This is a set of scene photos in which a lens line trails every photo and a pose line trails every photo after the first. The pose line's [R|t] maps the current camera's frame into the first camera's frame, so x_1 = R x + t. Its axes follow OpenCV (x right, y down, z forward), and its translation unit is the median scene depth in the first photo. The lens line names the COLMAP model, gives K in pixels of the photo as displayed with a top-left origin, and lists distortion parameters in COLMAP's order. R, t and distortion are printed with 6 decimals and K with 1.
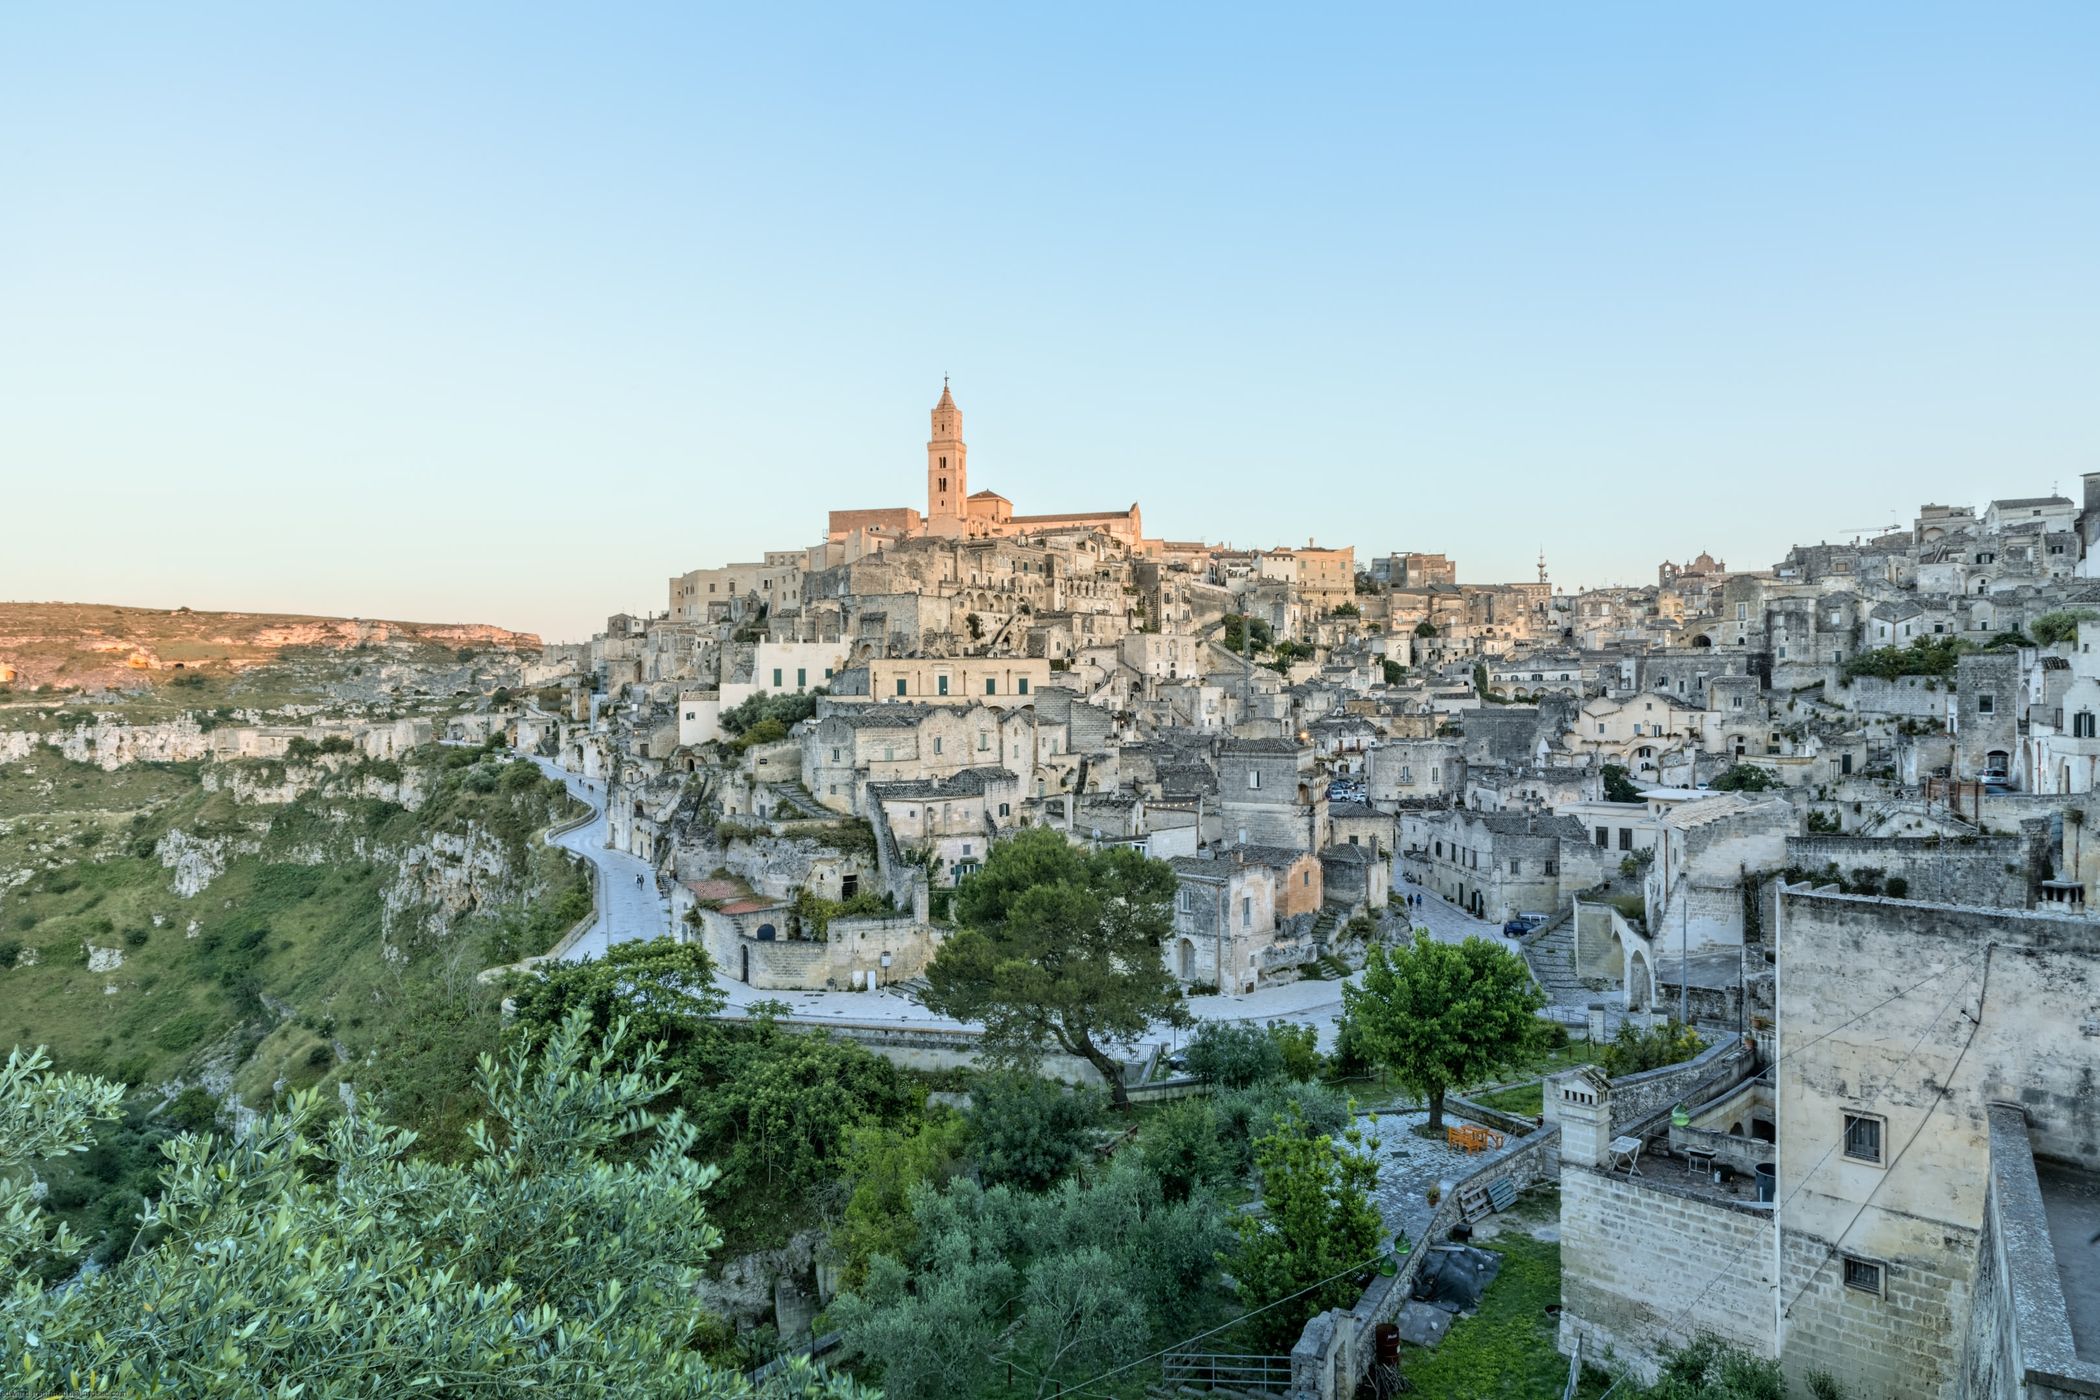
lens RADIAL K [[1564.8, 0, 1067.7], [0, 1564.8, 722.4], [0, 0, 1]] dist [-0.015096, -0.002335]
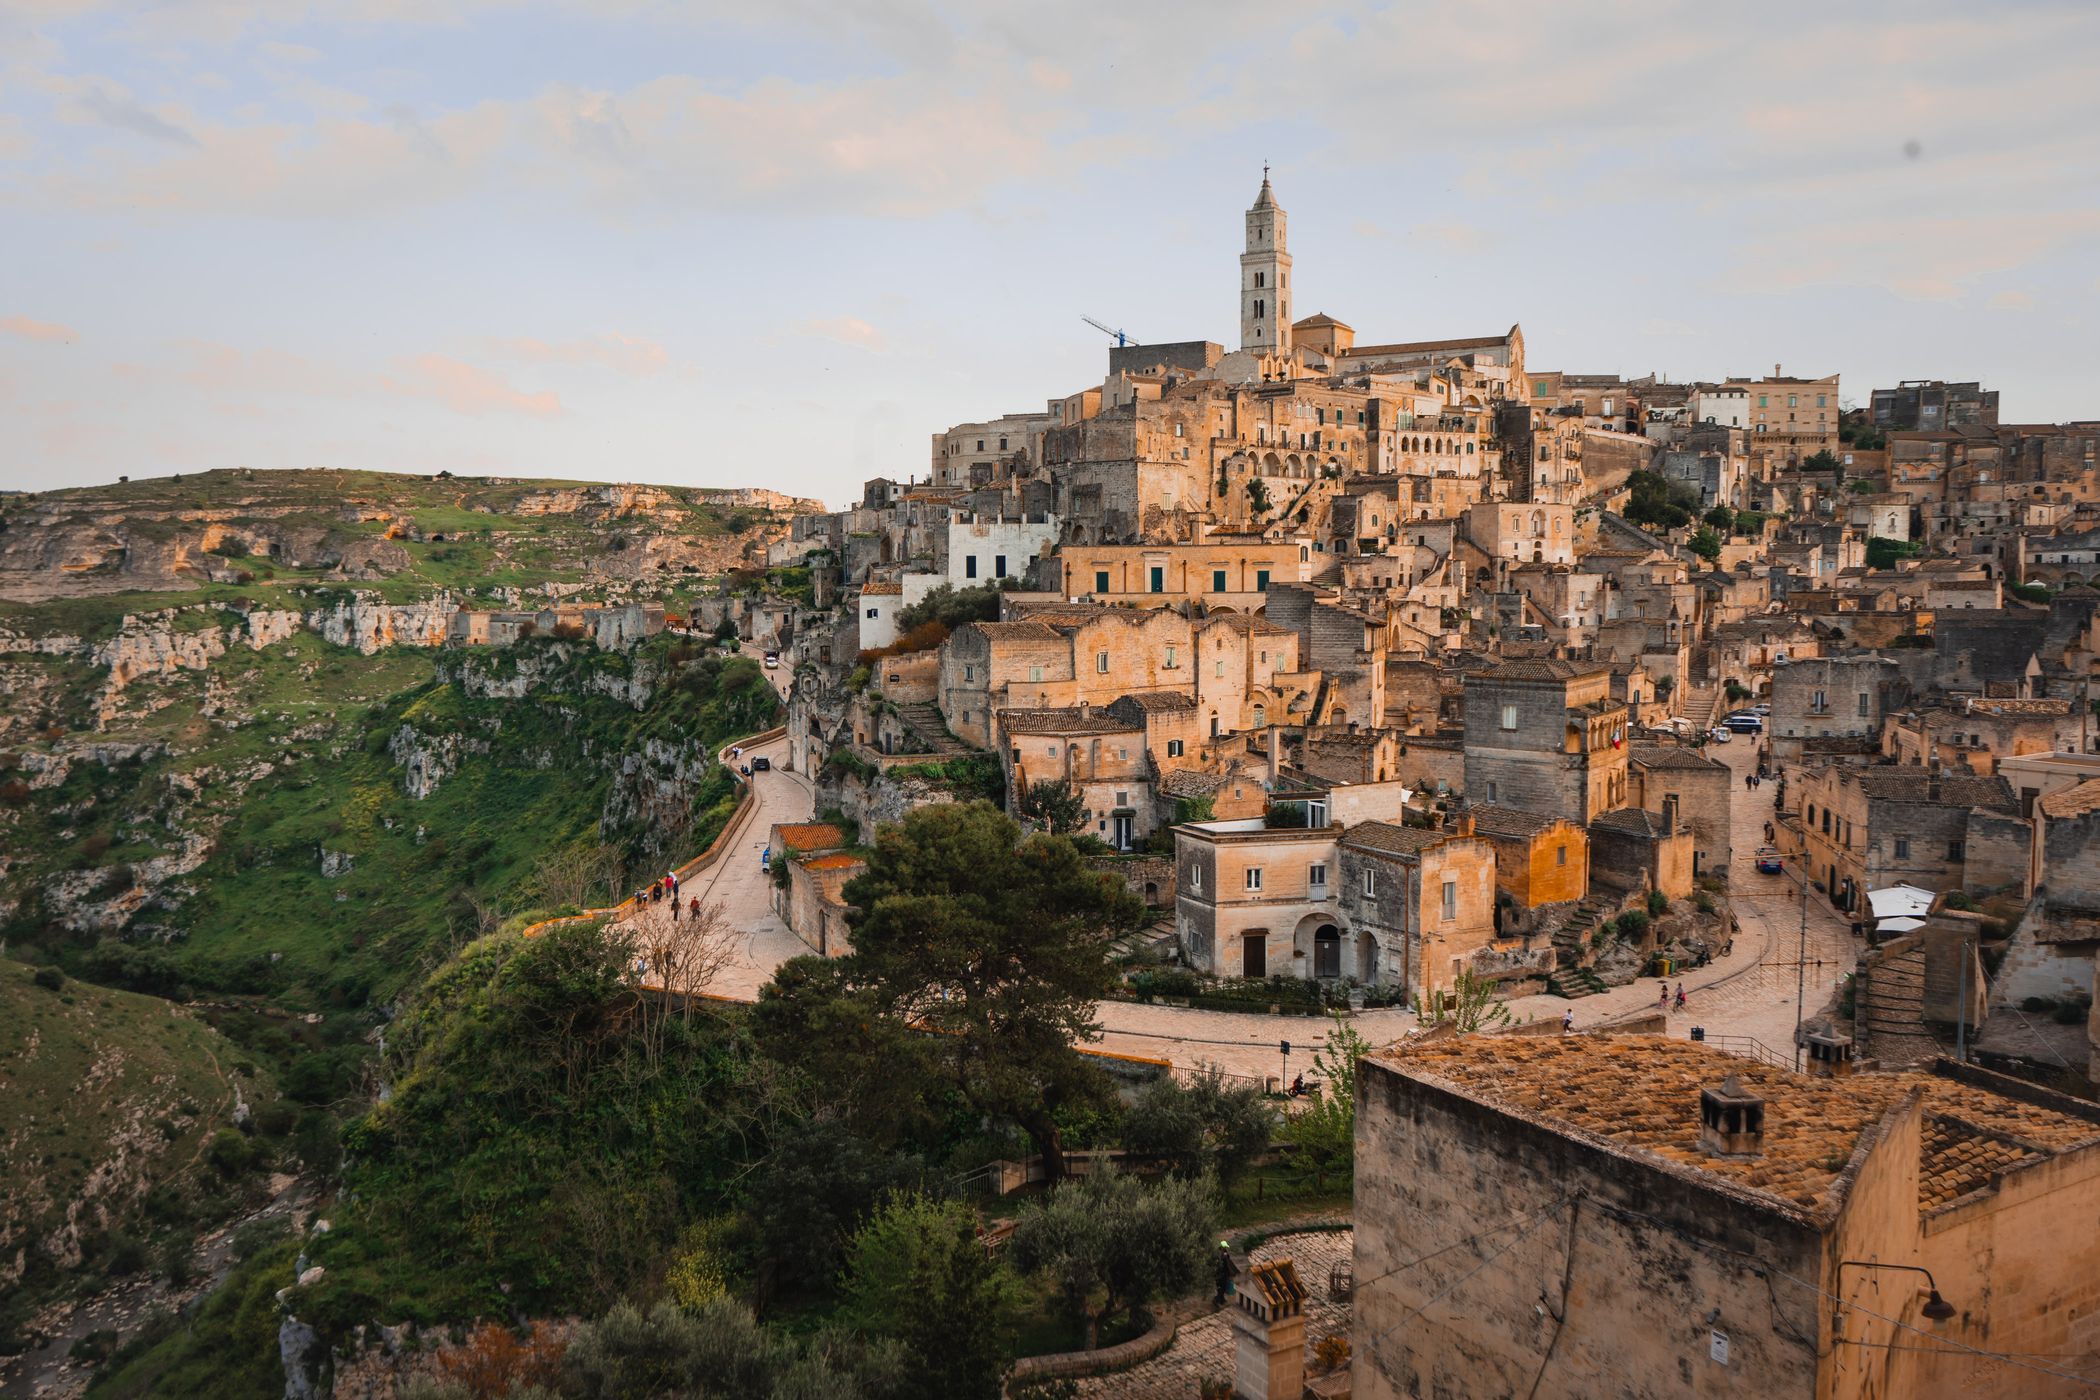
lens RADIAL K [[1931.3, 0, 1043.1], [0, 1931.3, 716.5], [0, 0, 1]] dist [-0.024742, 0.003718]
pose [[0.961710, 0.024559, -0.272966, 0.115026], [-0.006937, 0.997839, 0.065337, -0.015895], [0.273981, -0.060942, 0.959802, 0.050754]]
